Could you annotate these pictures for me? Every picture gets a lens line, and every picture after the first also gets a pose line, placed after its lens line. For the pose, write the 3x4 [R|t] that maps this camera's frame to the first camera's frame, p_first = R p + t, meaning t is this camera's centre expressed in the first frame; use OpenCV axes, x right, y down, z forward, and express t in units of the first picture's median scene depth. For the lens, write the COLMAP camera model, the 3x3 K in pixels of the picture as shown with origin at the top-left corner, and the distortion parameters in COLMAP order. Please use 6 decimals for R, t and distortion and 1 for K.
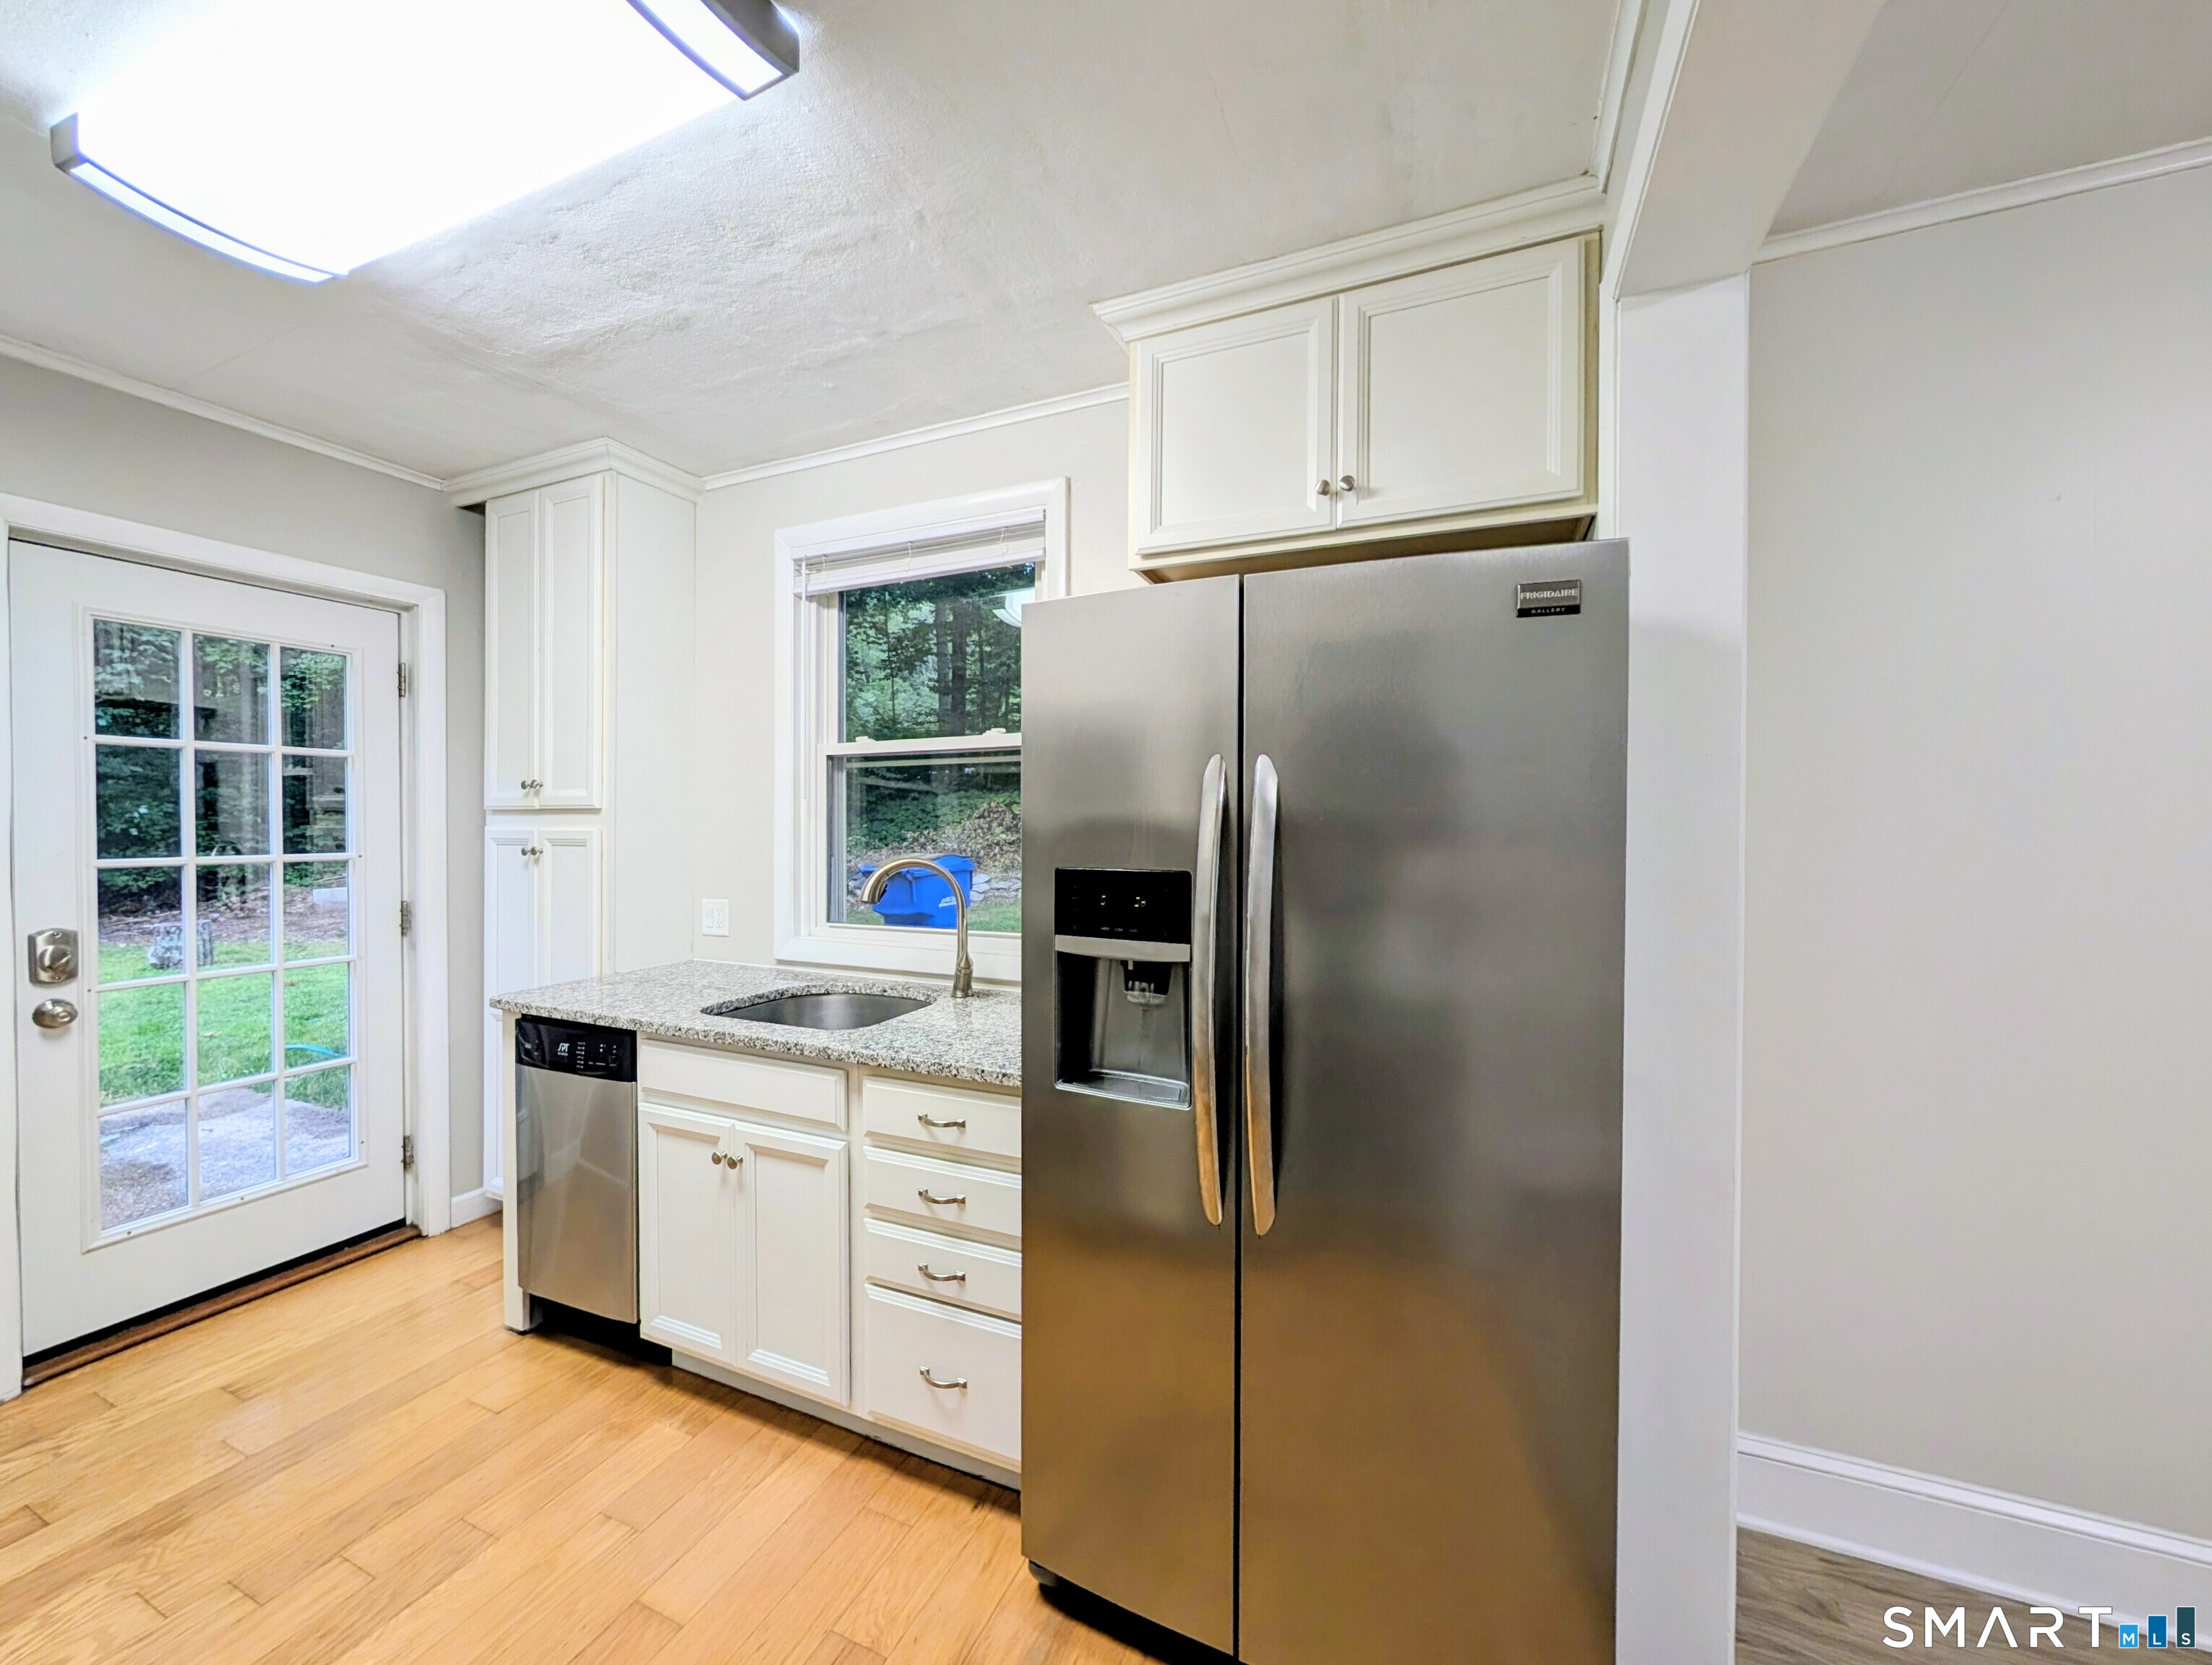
lens RADIAL K [[841.0, 0, 1106.0], [0, 841.0, 832.5], [0, 0, 1]] dist [-0.002986, 0.001728]
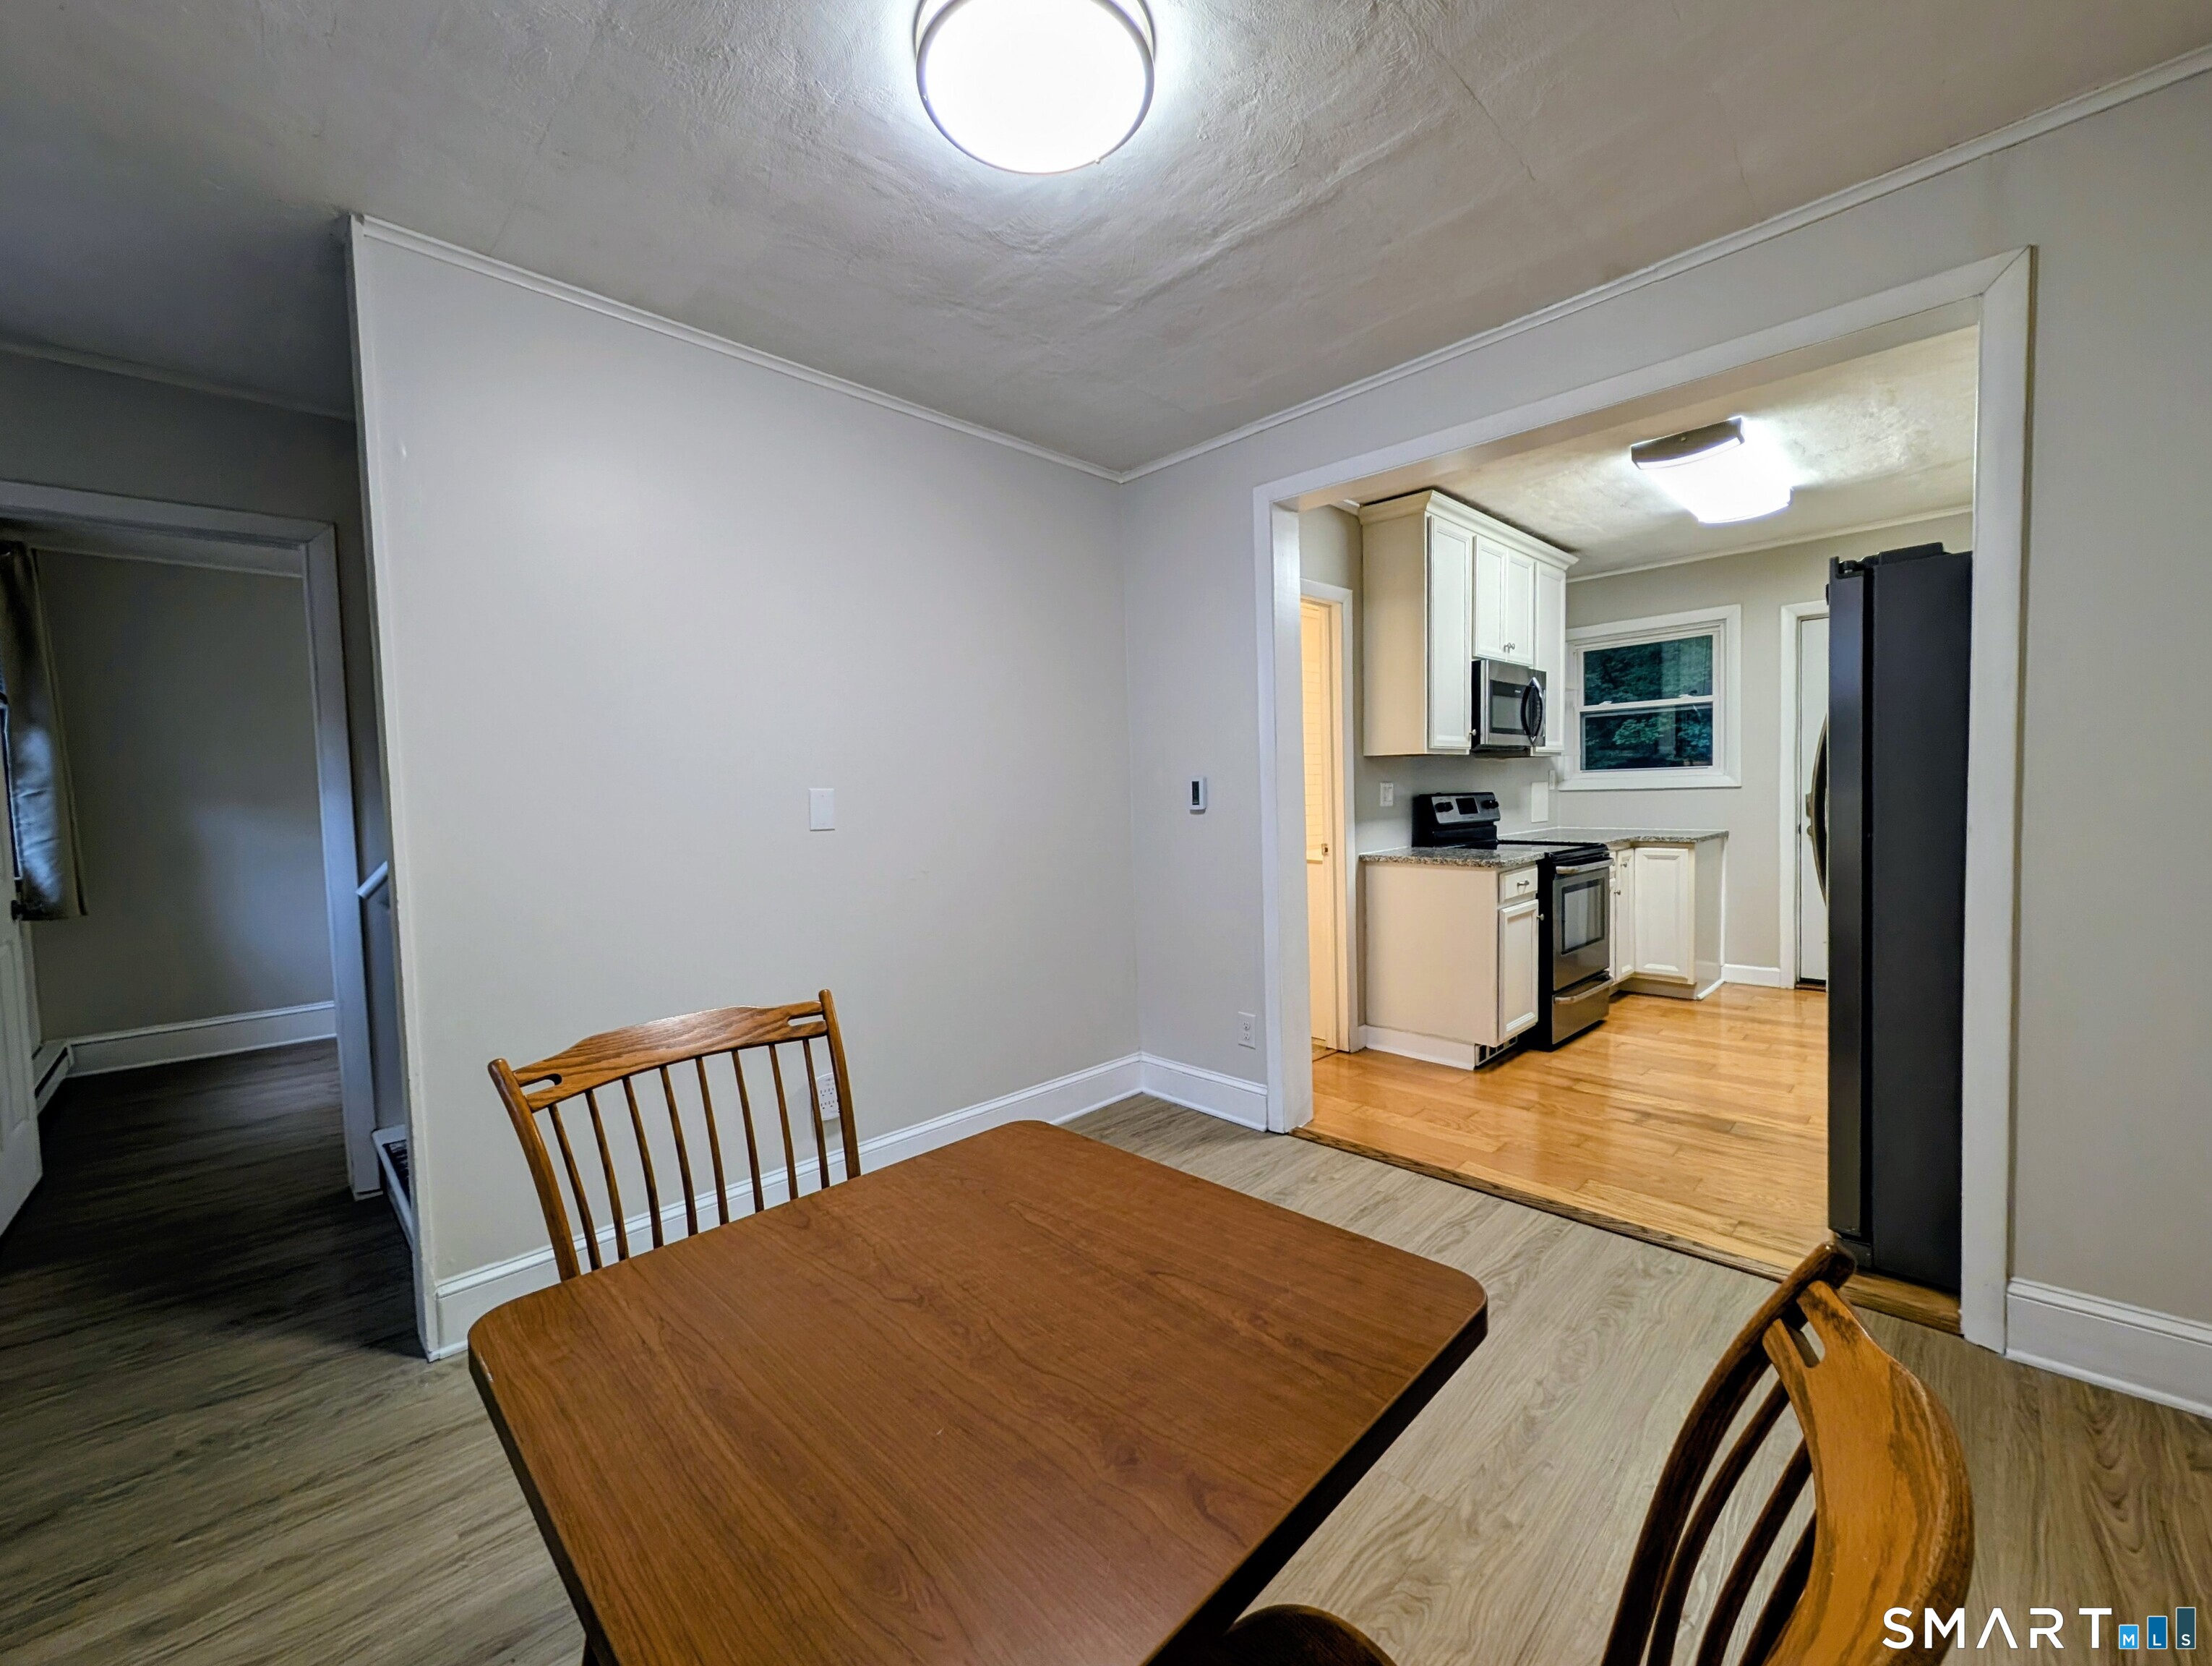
lens RADIAL K [[876.3, 0, 1121.5], [0, 876.3, 830.9], [0, 0, 1]] dist [0.001177, -0.000741]
pose [[-0.351949, 0.052052, -0.934571, 1.420656], [0.020244, 0.998642, 0.047997, 0.061538], [0.935800, -0.002027, -0.352525, 0.093829]]
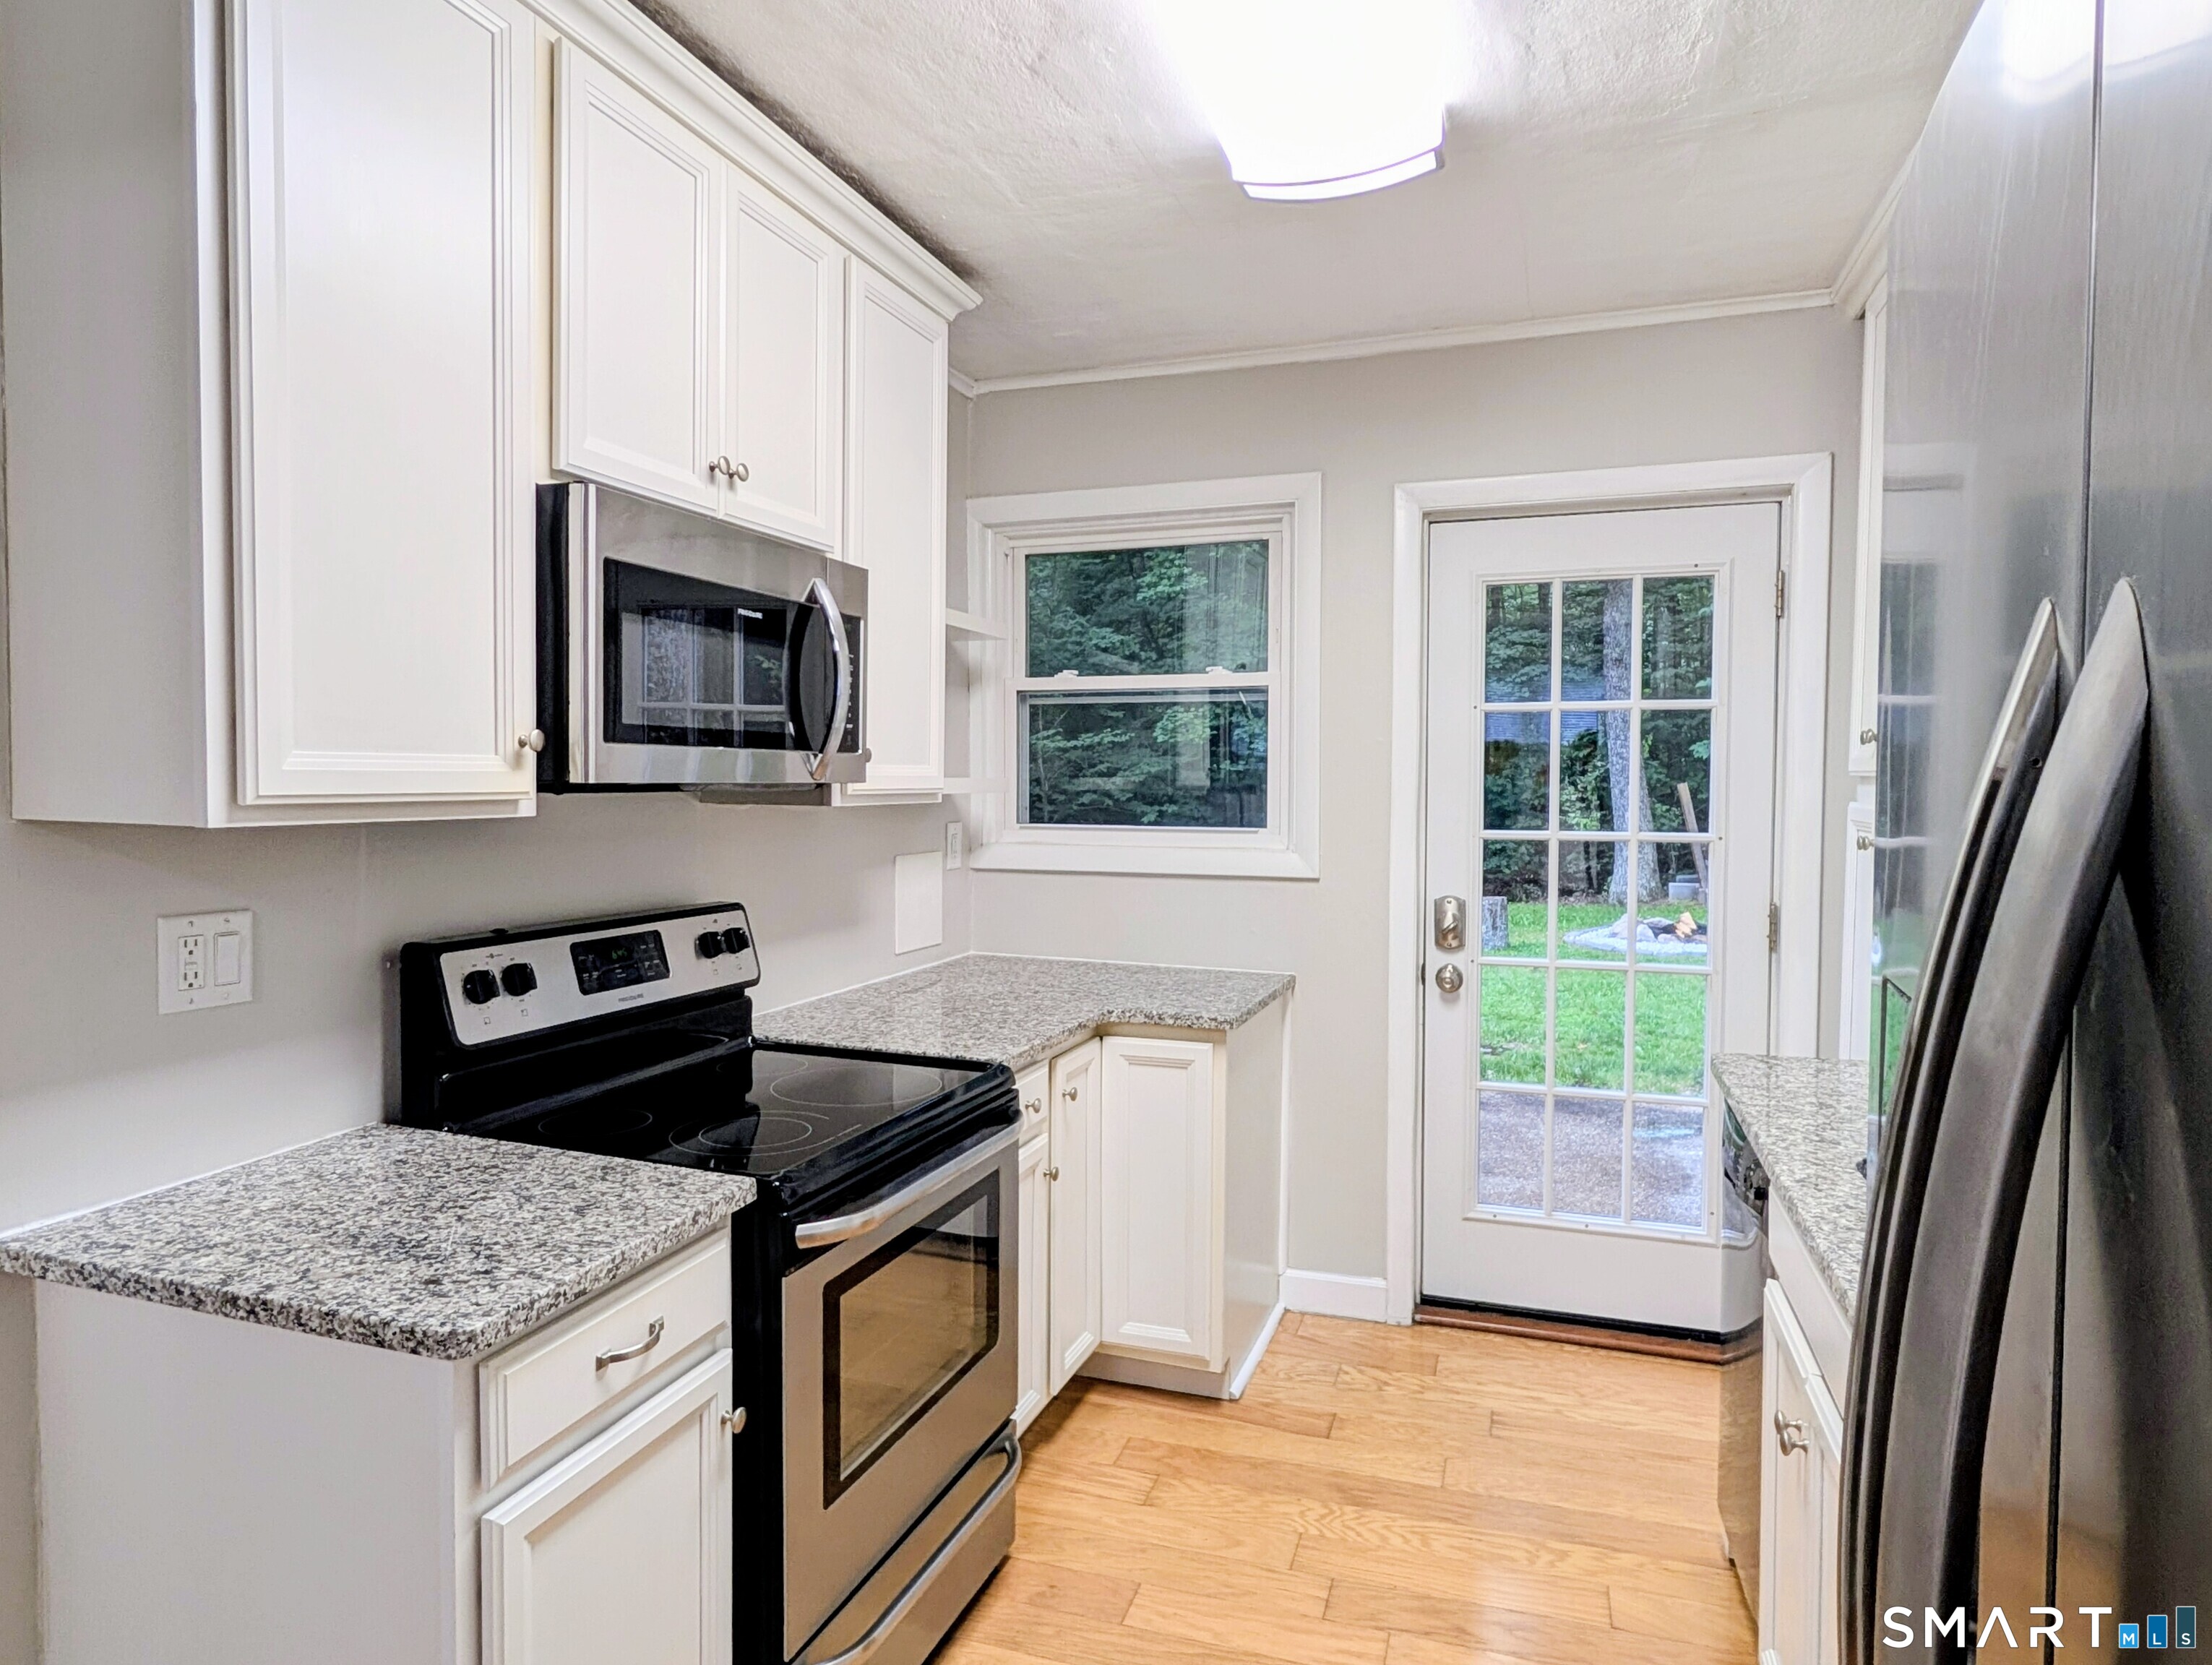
lens RADIAL K [[1299.8, 0, 1089.3], [0, 1299.8, 830.5], [0, 0, 1]] dist [-0.001136, -0.000464]
pose [[0.088326, 0.039914, -0.995292, 0.259960], [-0.013061, 0.999157, 0.038910, -0.019574], [0.996006, 0.009563, 0.088772, 0.380837]]
